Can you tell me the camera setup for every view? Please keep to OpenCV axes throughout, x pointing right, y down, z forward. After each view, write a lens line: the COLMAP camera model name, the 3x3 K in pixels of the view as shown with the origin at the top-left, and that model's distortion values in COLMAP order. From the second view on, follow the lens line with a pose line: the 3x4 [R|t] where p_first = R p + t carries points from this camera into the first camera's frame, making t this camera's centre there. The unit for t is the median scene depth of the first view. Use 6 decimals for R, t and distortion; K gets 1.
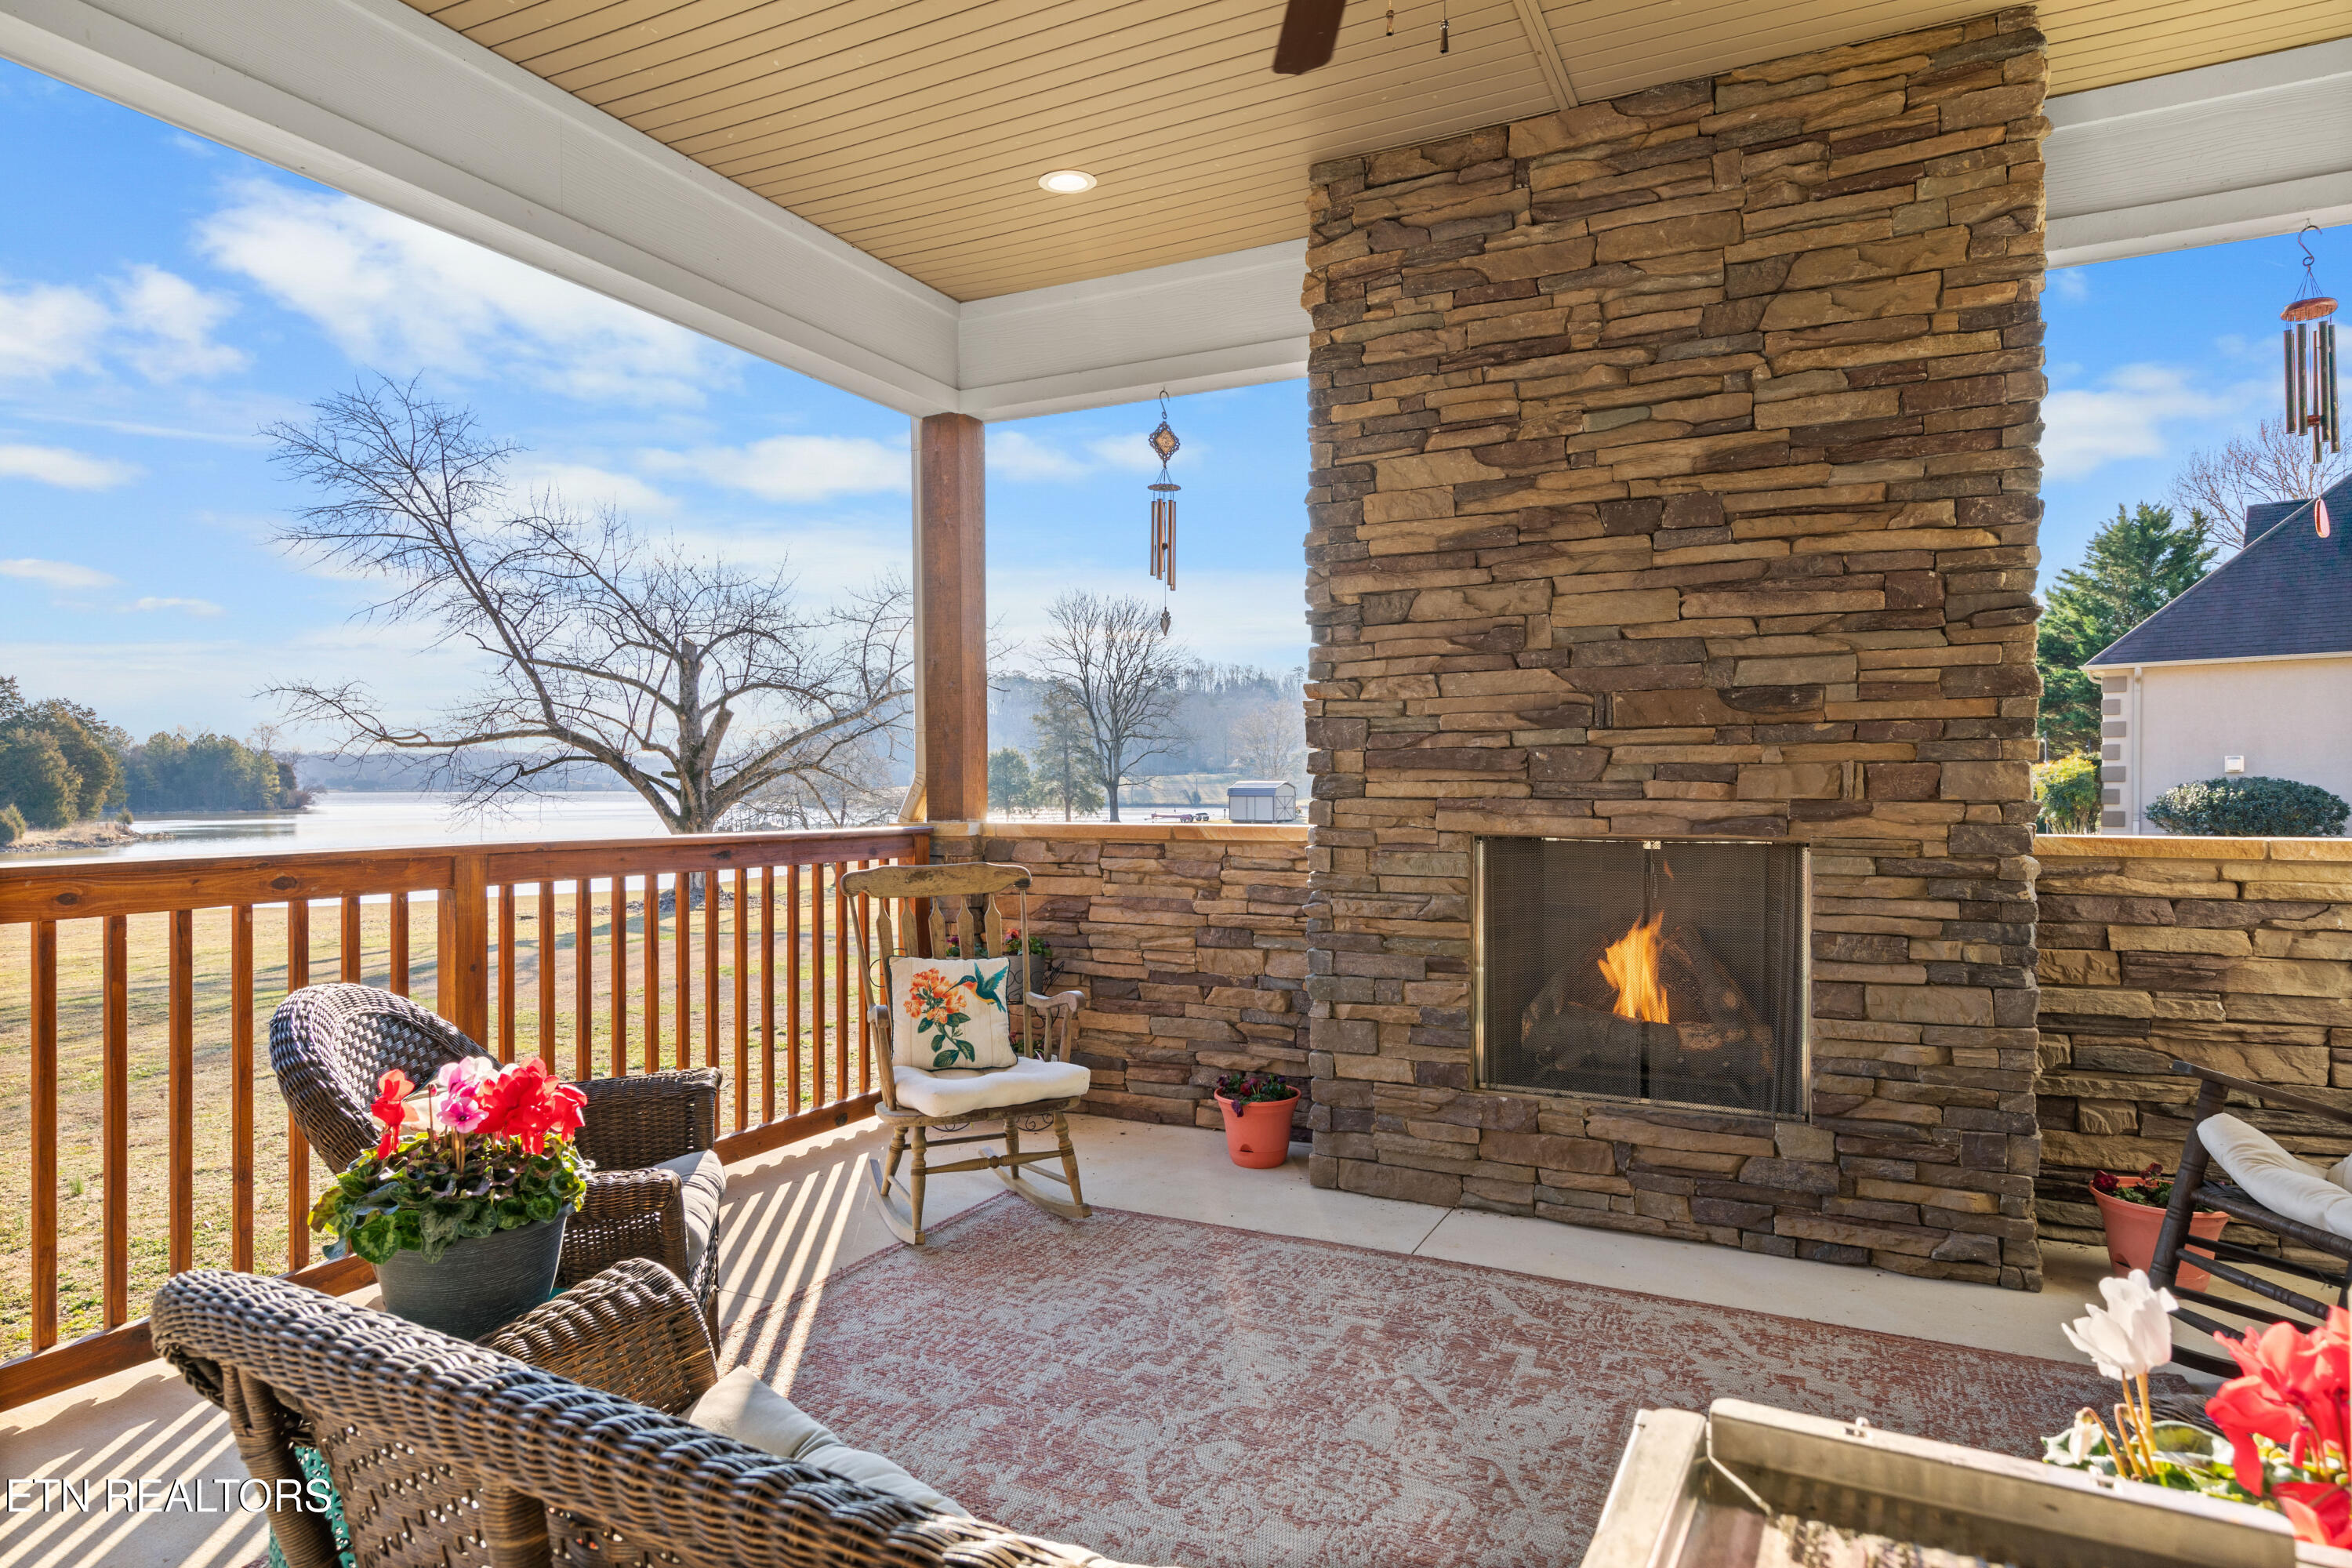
lens RADIAL K [[1320.2, 0, 1175.4], [0, 1320.2, 793.3], [0, 0, 1]] dist [0.003416, -0.000008]
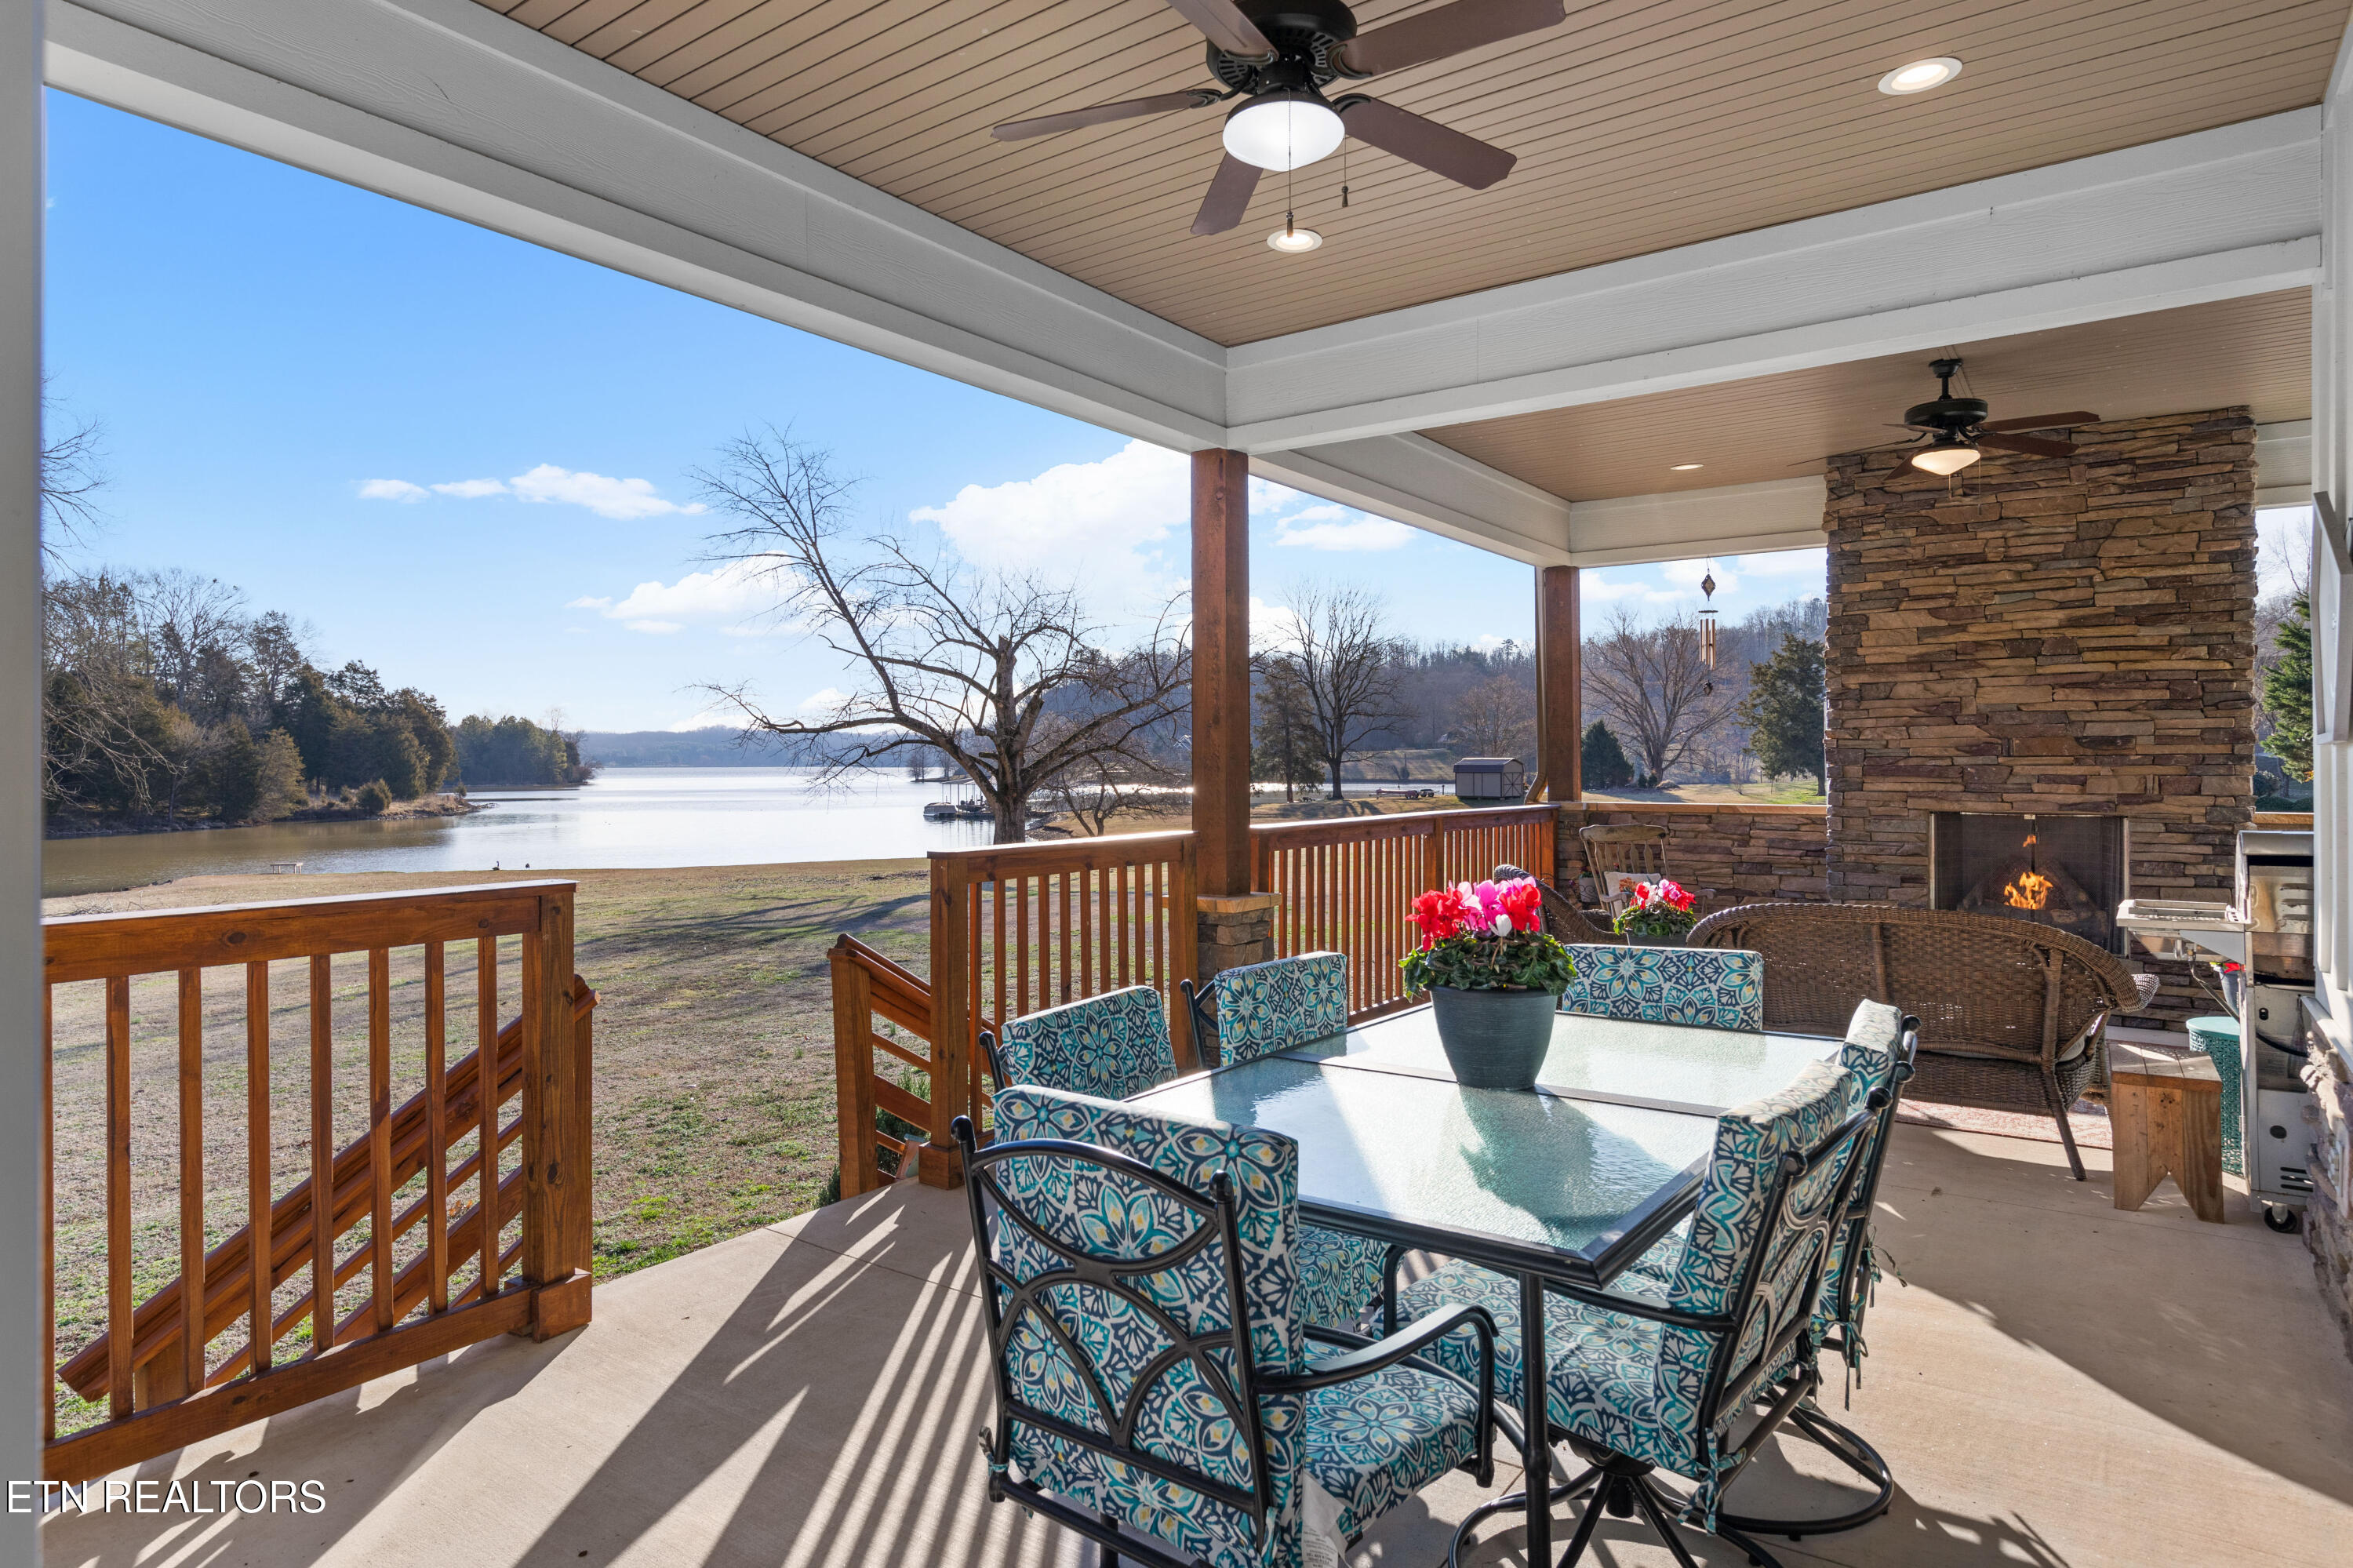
lens RADIAL K [[1320.8, 0, 1142.7], [0, 1320.8, 752.4], [0, 0, 1]] dist [0.003416, -0.000008]
pose [[0.985555, -0.002369, -0.169336, -0.560904], [0.000377, 0.999930, -0.011791, -0.030416], [0.169353, 0.011557, 0.985488, -1.057574]]
